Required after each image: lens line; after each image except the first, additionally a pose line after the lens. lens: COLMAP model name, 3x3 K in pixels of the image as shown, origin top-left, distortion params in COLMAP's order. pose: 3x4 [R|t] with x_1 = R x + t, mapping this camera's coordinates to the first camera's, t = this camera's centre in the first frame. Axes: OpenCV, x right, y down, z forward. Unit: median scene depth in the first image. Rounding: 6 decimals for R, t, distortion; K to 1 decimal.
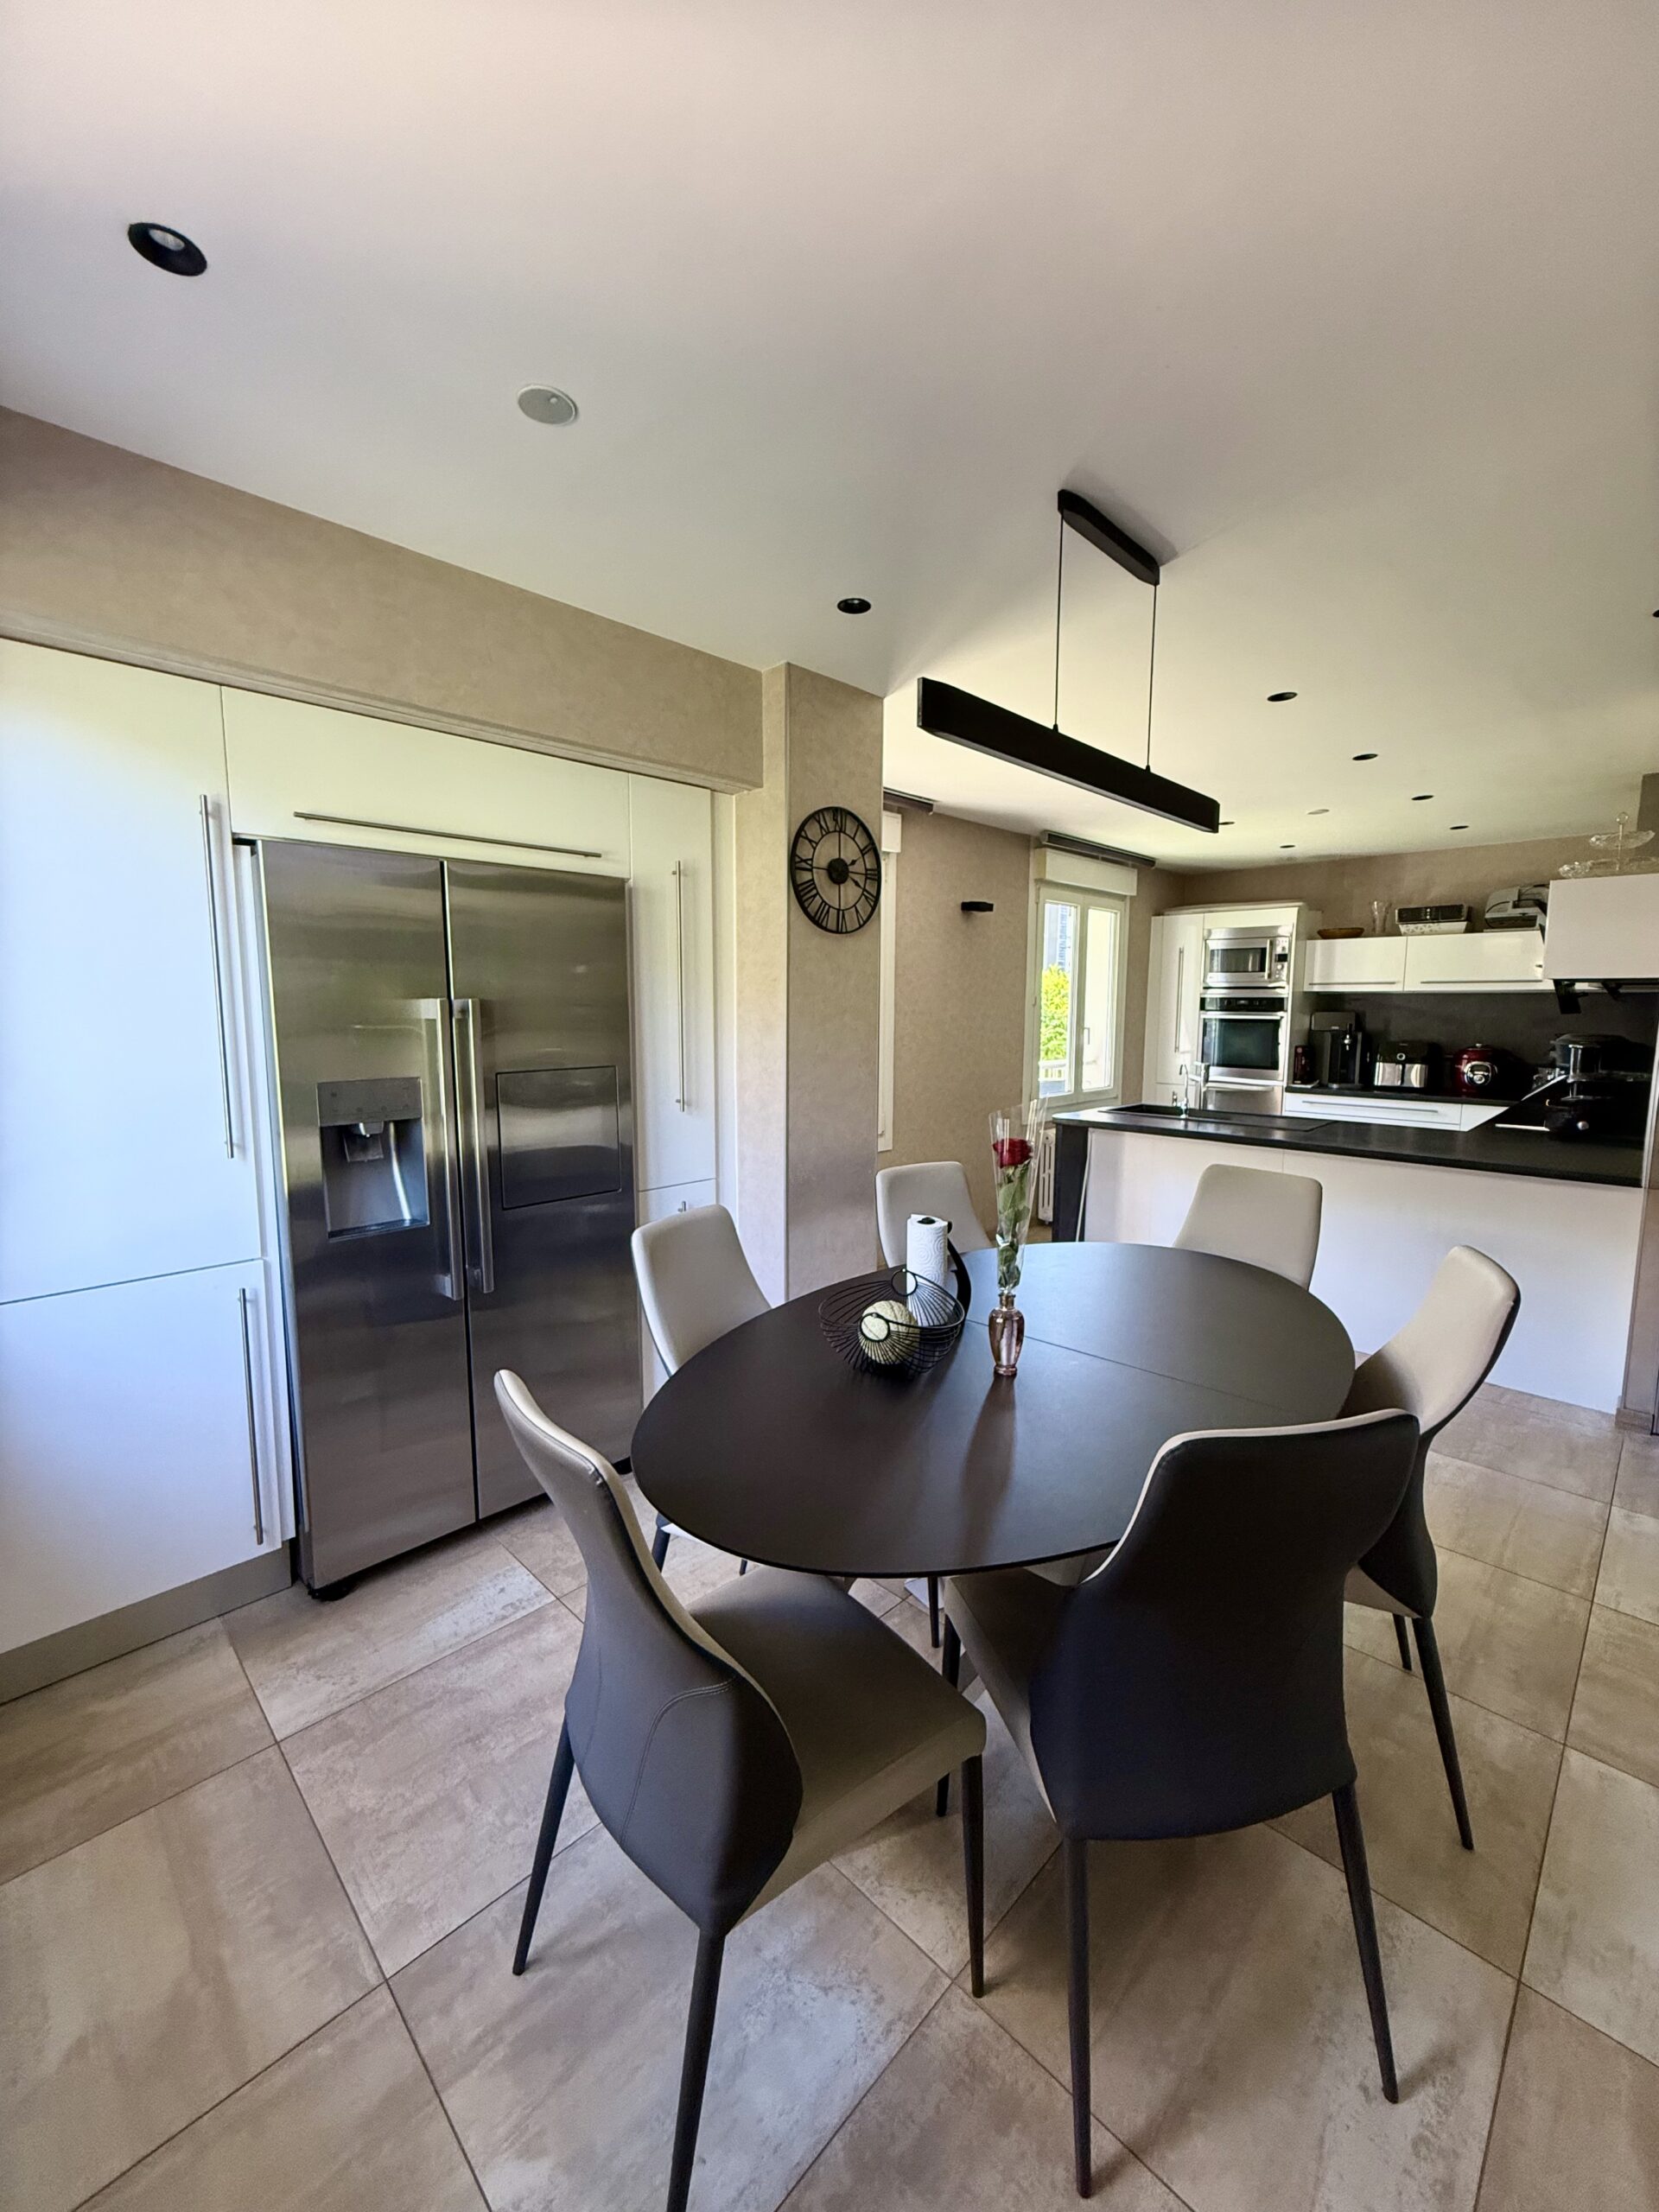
lens RADIAL K [[876.9, 0, 834.6], [0, 876.9, 1102.1], [0, 0, 1]] dist [0.000520, 0.000051]
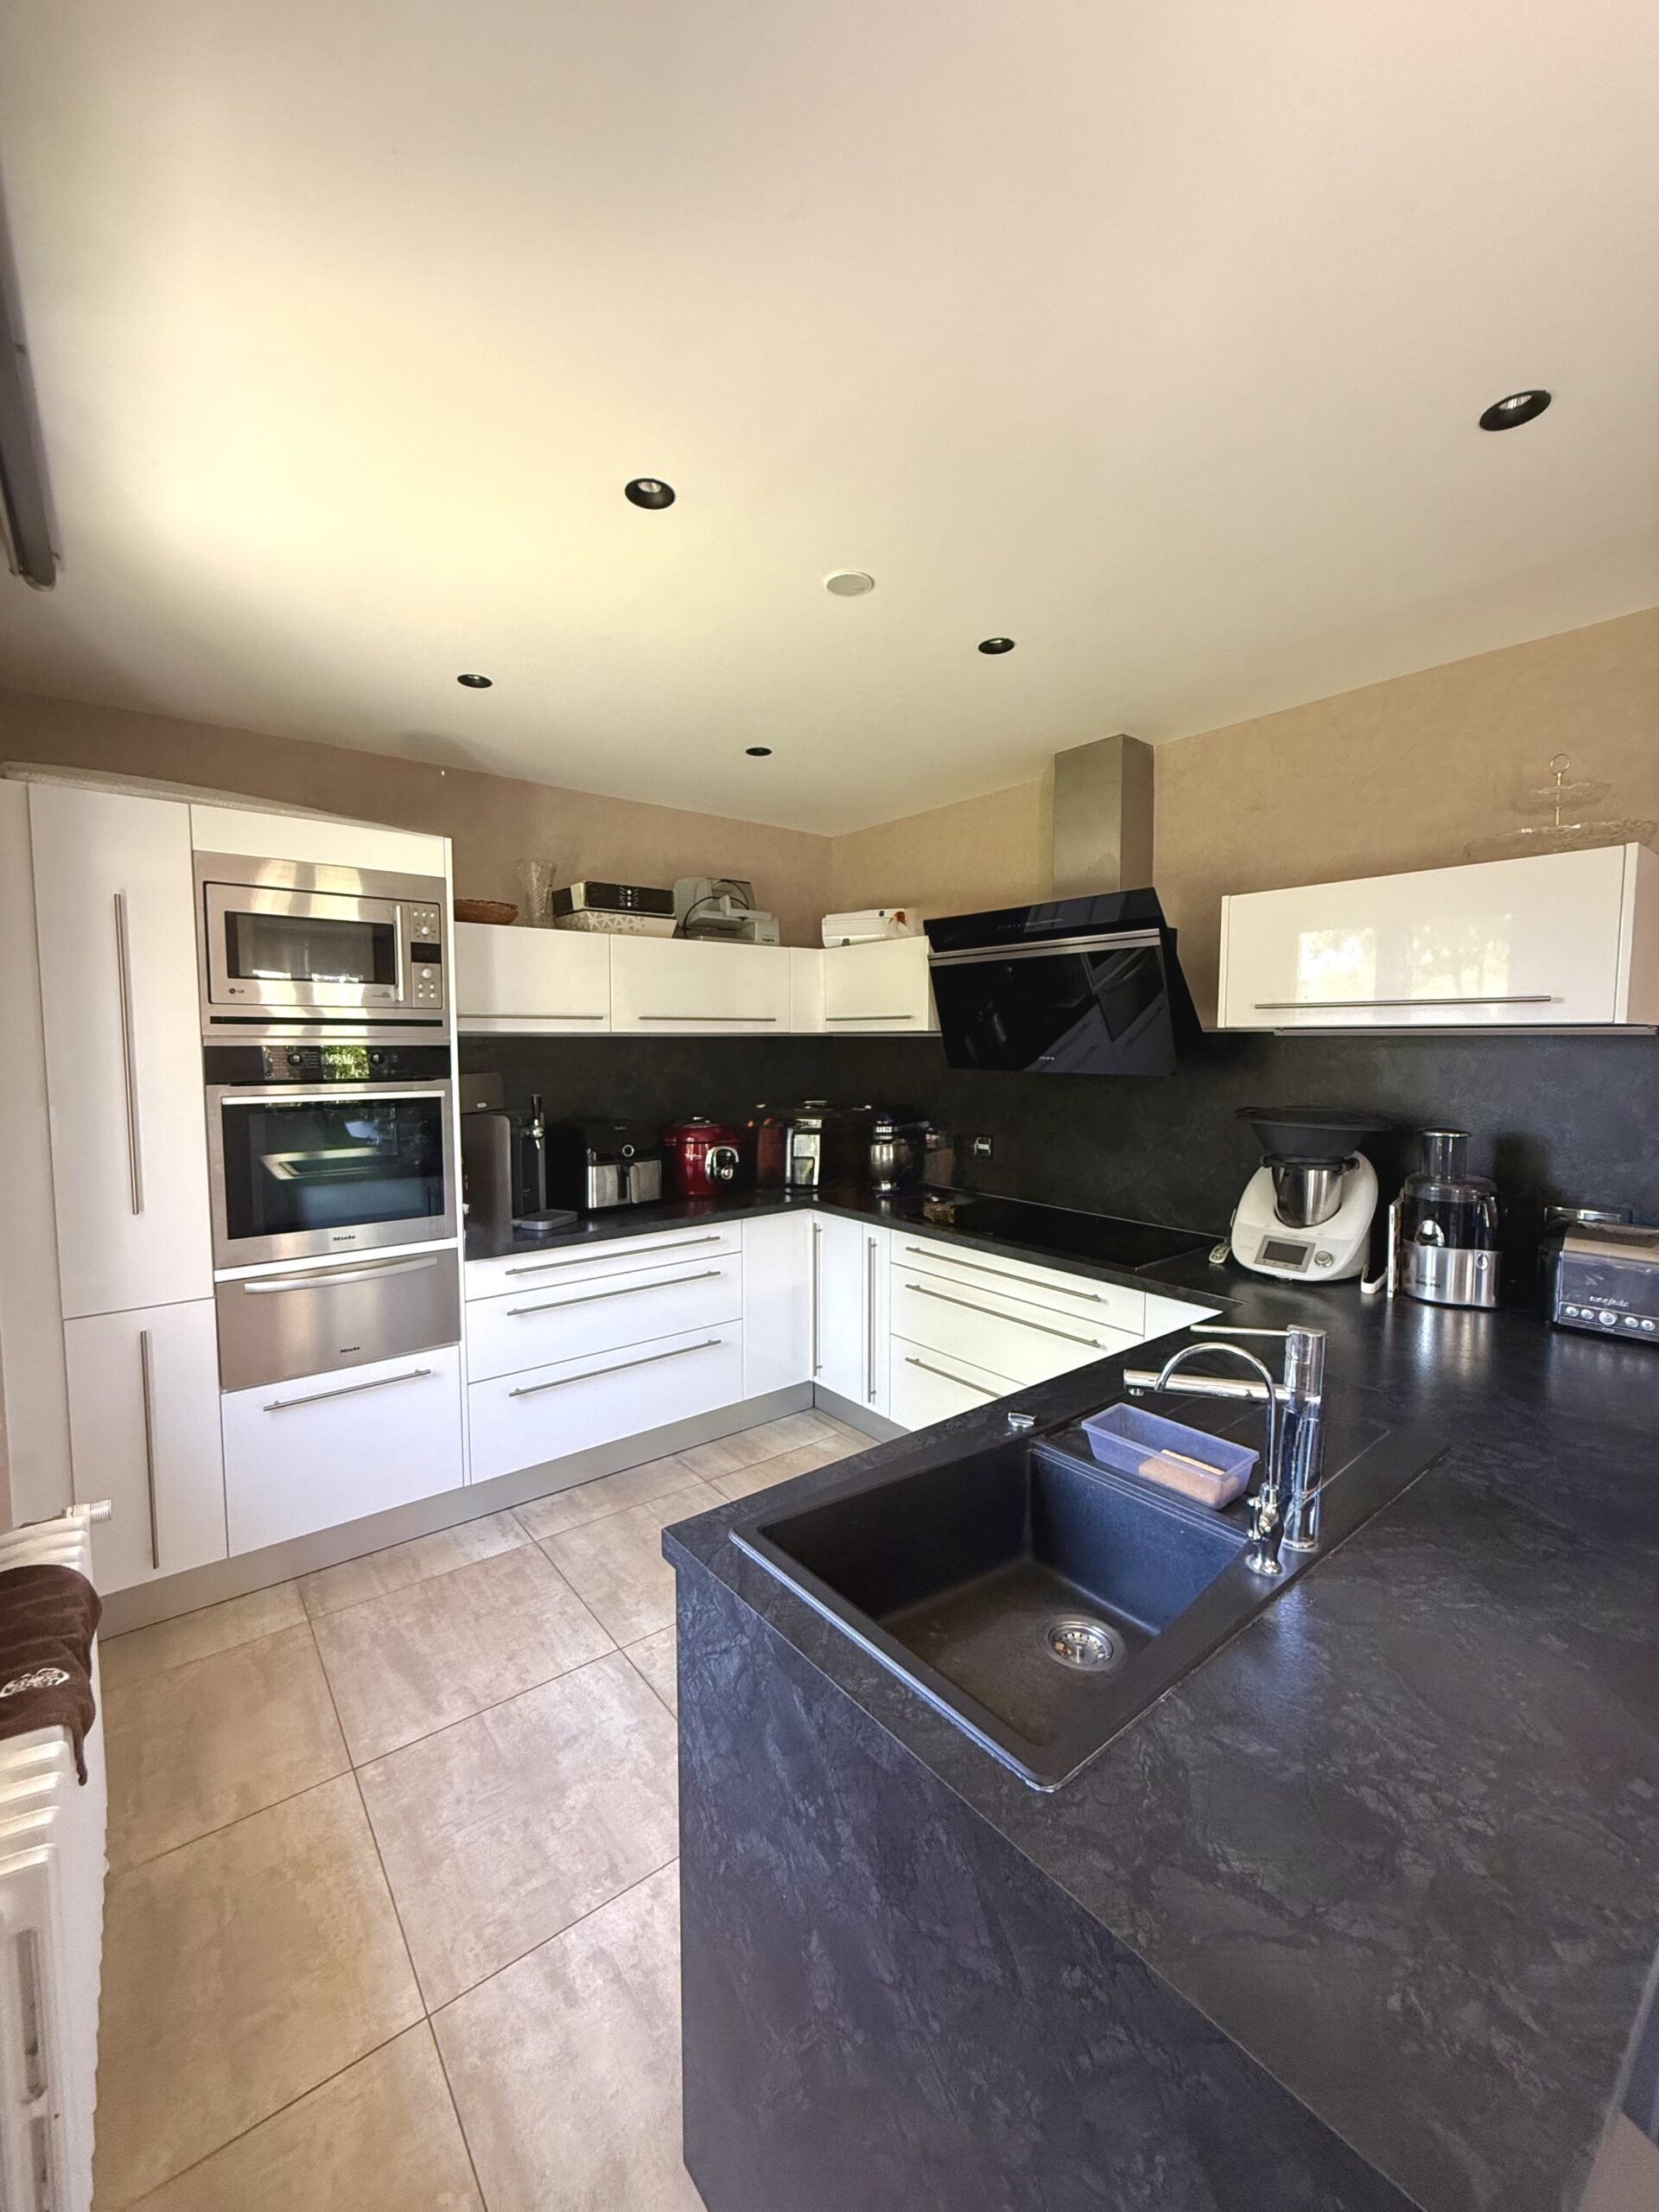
lens RADIAL K [[876.9, 0, 834.6], [0, 876.9, 1102.1], [0, 0, 1]] dist [0.000520, 0.000051]
pose [[0.116964, -0.075076, 0.990294, 0.117752], [0.118702, 0.991047, 0.061113, -0.100476], [-0.986017, 0.110402, 0.124828, 0.797443]]
